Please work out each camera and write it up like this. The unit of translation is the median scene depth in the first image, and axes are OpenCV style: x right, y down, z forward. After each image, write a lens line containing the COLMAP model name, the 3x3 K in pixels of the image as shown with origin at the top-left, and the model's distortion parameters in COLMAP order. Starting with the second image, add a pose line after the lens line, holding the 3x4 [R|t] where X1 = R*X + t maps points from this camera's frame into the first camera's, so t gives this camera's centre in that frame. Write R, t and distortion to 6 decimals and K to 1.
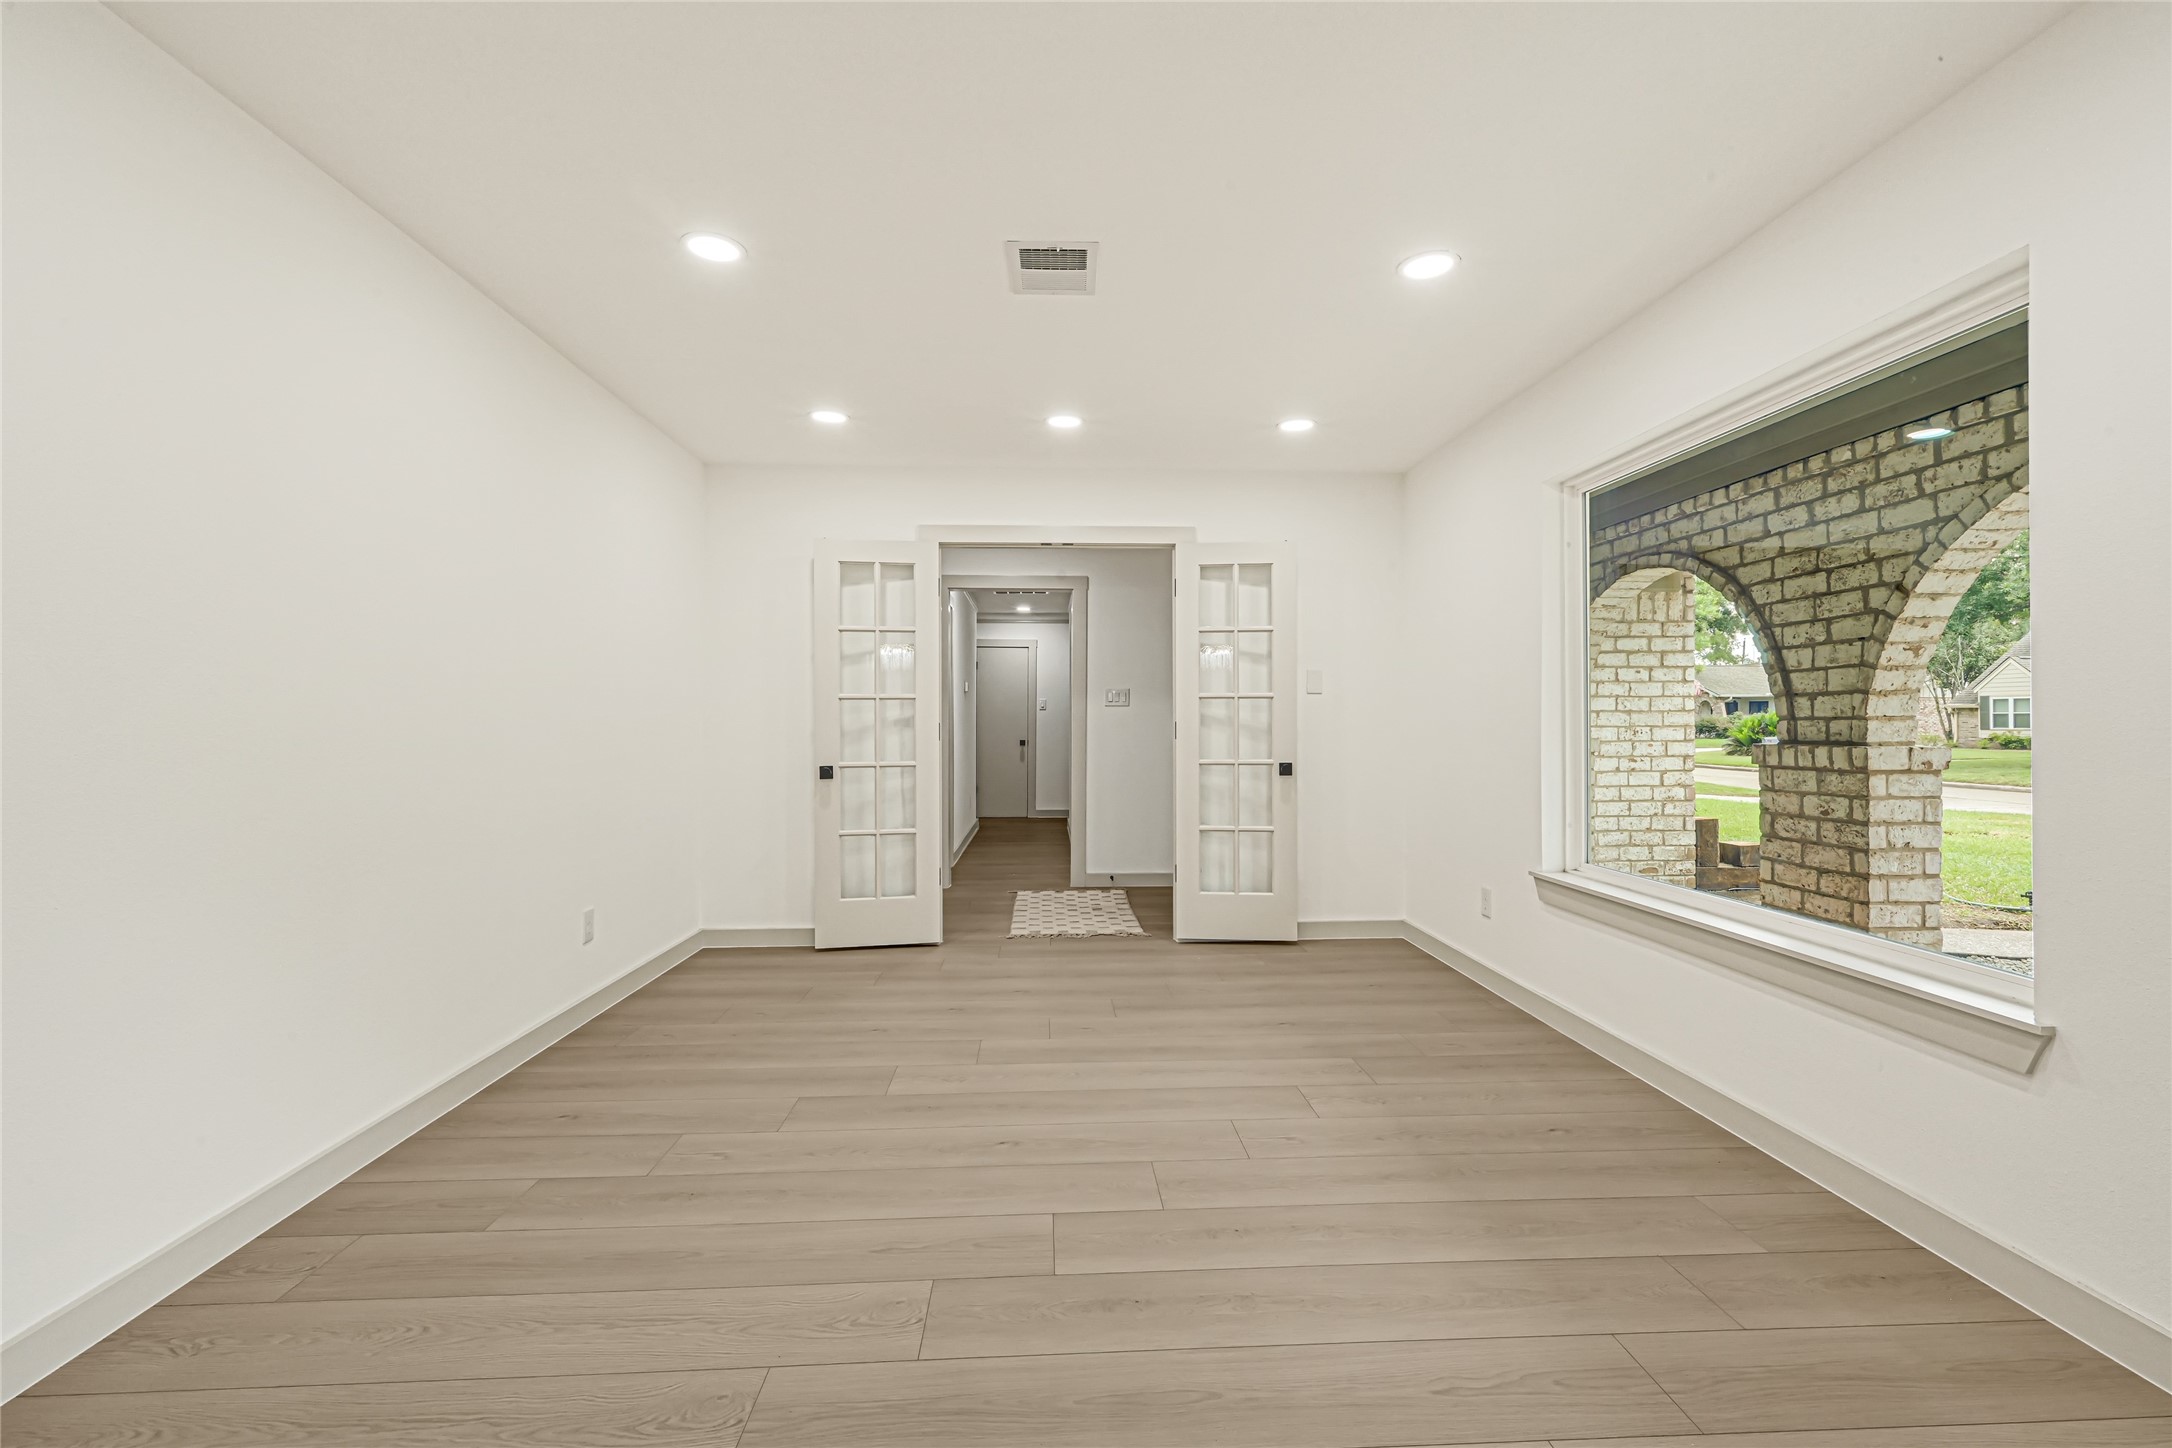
lens RADIAL K [[882.8, 0, 1080.1], [0, 882.8, 724.9], [0, 0, 1]] dist [-0.000947, -0.000046]
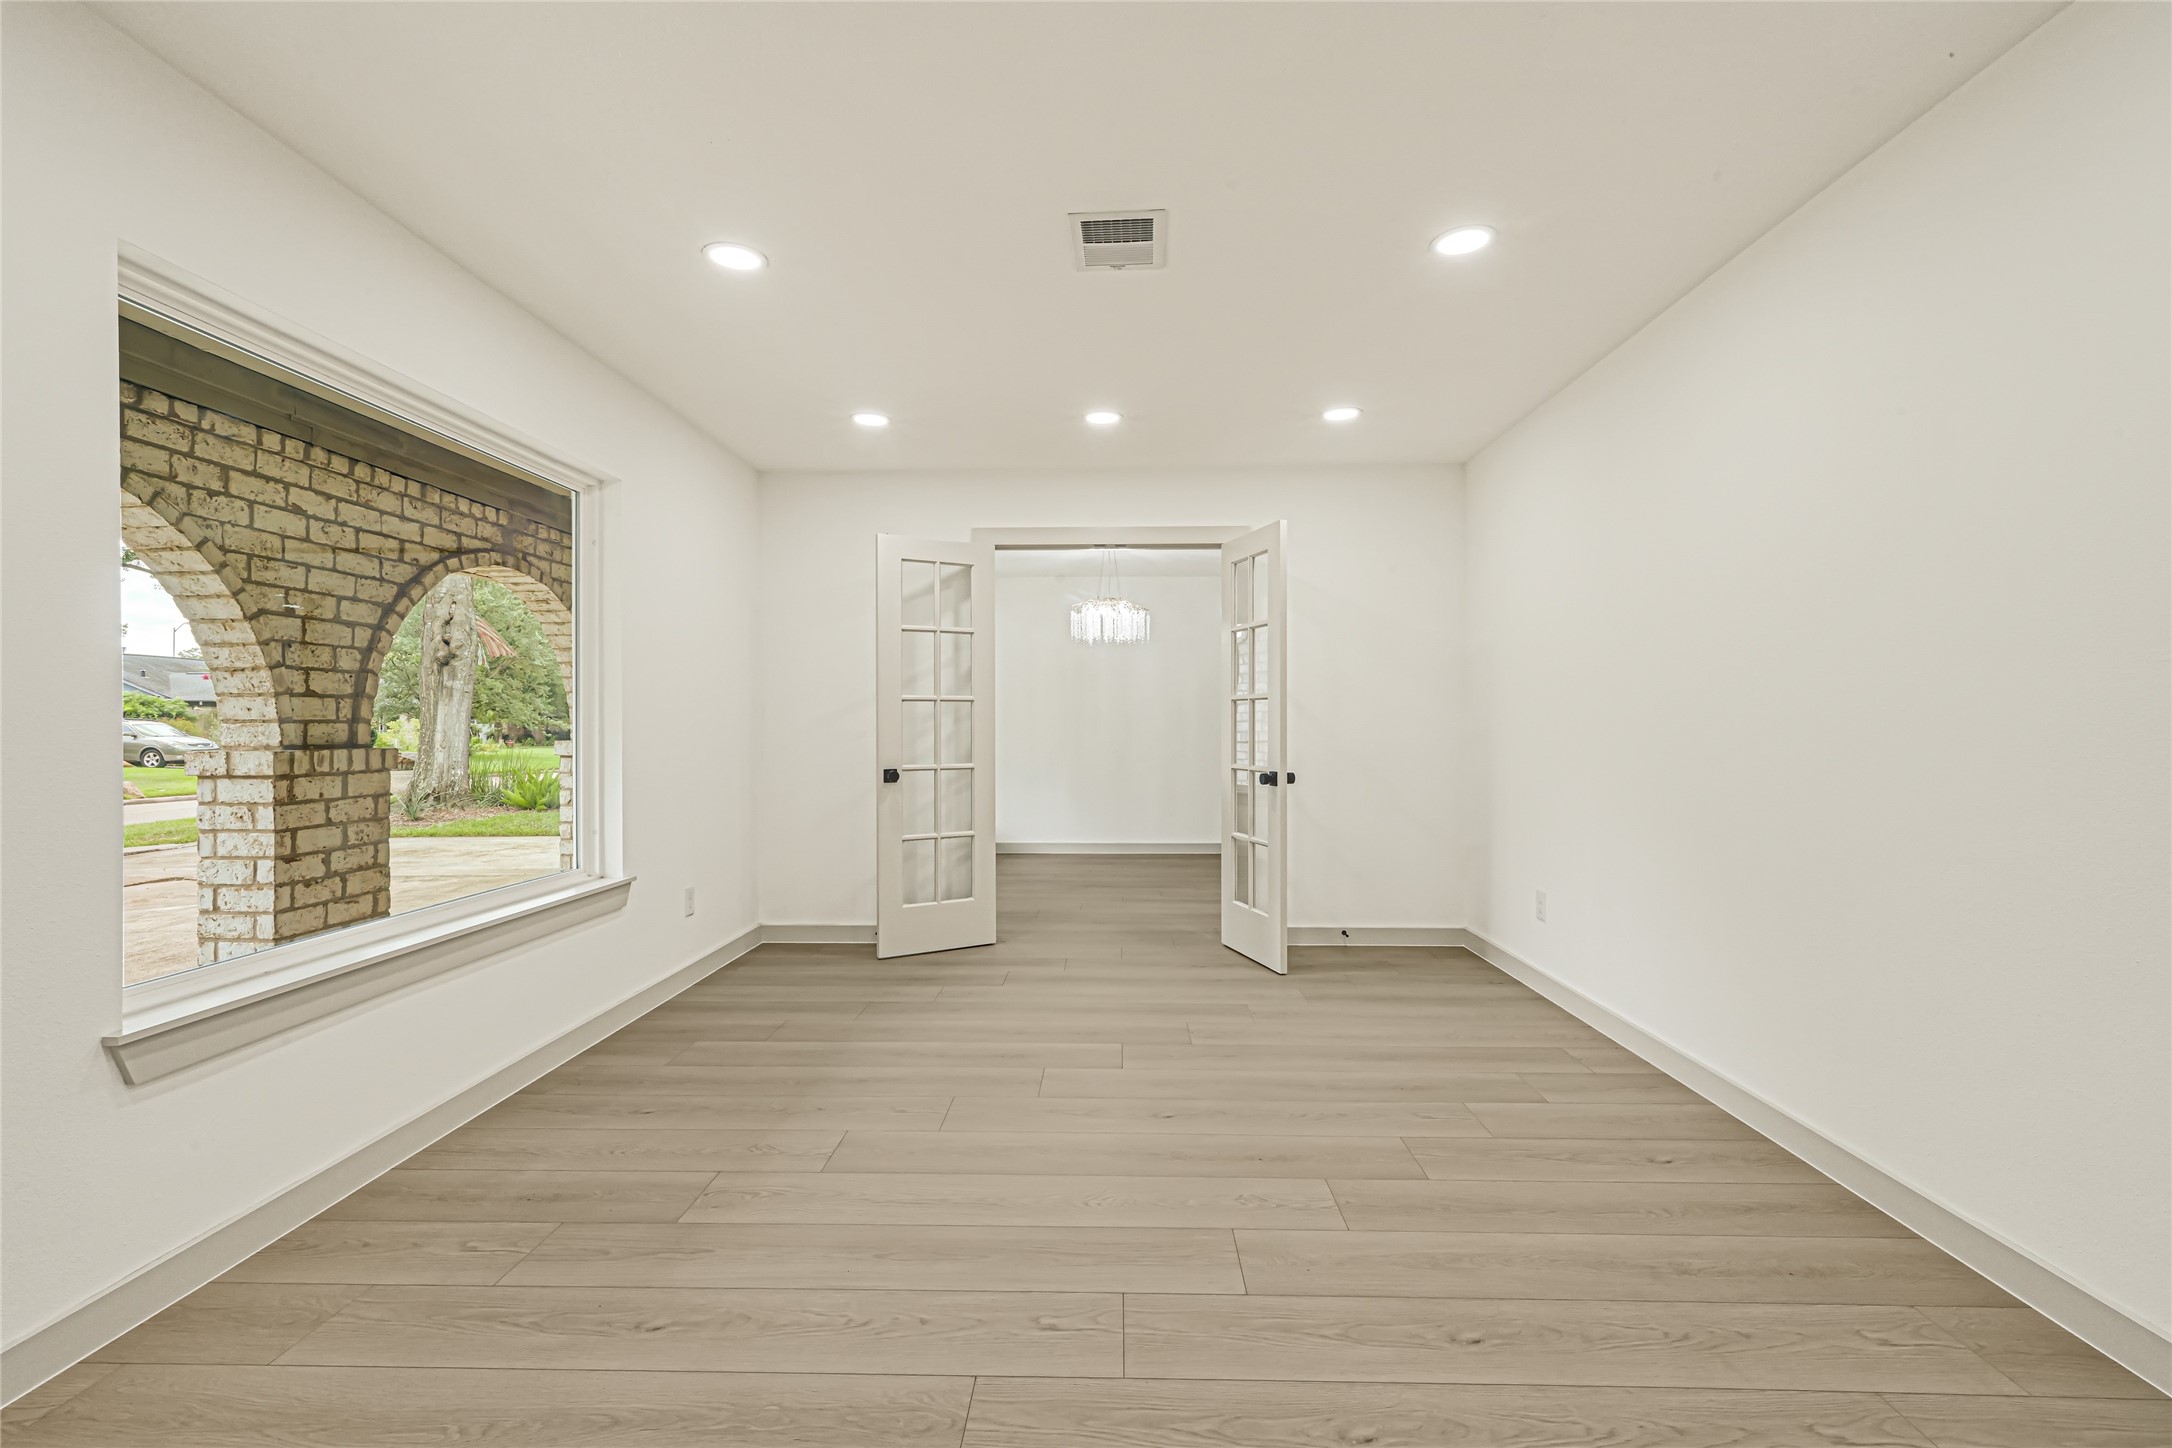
lens RADIAL K [[895.4, 0, 1082.5], [0, 895.4, 721.8], [0, 0, 1]] dist [0.018265, 0.000131]
pose [[-0.996438, 0.002651, 0.084286, -0.071268], [0.002626, 0.999996, -0.000403, -0.005208], [-0.084286, -0.000180, -0.996442, 1.953396]]
